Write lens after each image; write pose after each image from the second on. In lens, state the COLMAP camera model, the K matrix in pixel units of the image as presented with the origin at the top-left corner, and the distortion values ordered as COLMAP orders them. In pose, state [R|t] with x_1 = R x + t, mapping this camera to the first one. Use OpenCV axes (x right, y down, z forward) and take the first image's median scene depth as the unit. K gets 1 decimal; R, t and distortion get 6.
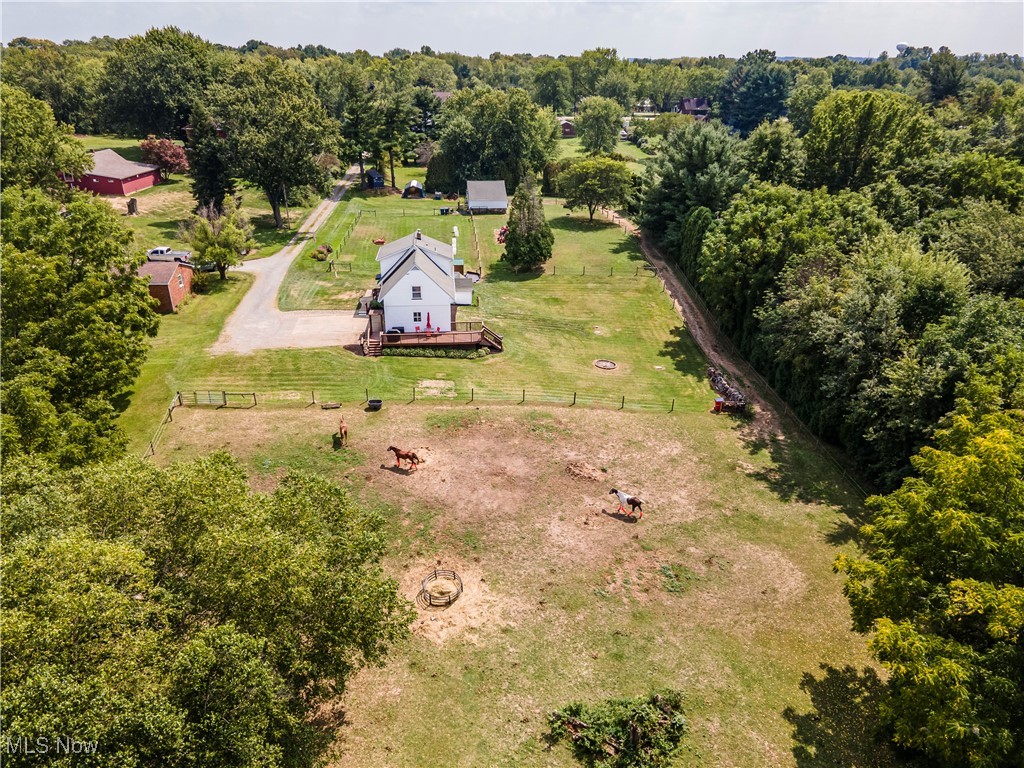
lens RADIAL K [[745.2, 0, 510.6], [0, 745.2, 382.0], [0, 0, 1]] dist [0.043631, 0.004896]
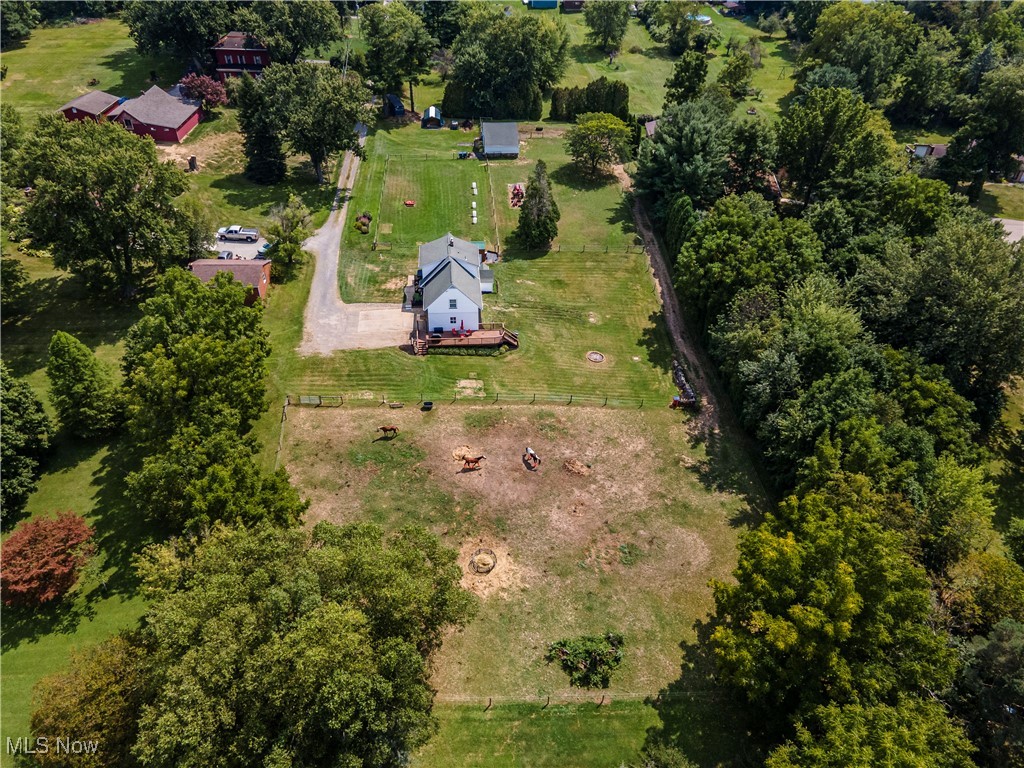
lens RADIAL K [[745.2, 0, 513.4], [0, 745.2, 381.6], [0, 0, 1]] dist [0.043631, 0.004896]
pose [[0.999819, 0.016842, 0.008801, -0.033888], [-0.018461, 0.970654, 0.239769, -0.341143], [-0.004505, -0.239888, 0.970790, -0.333846]]
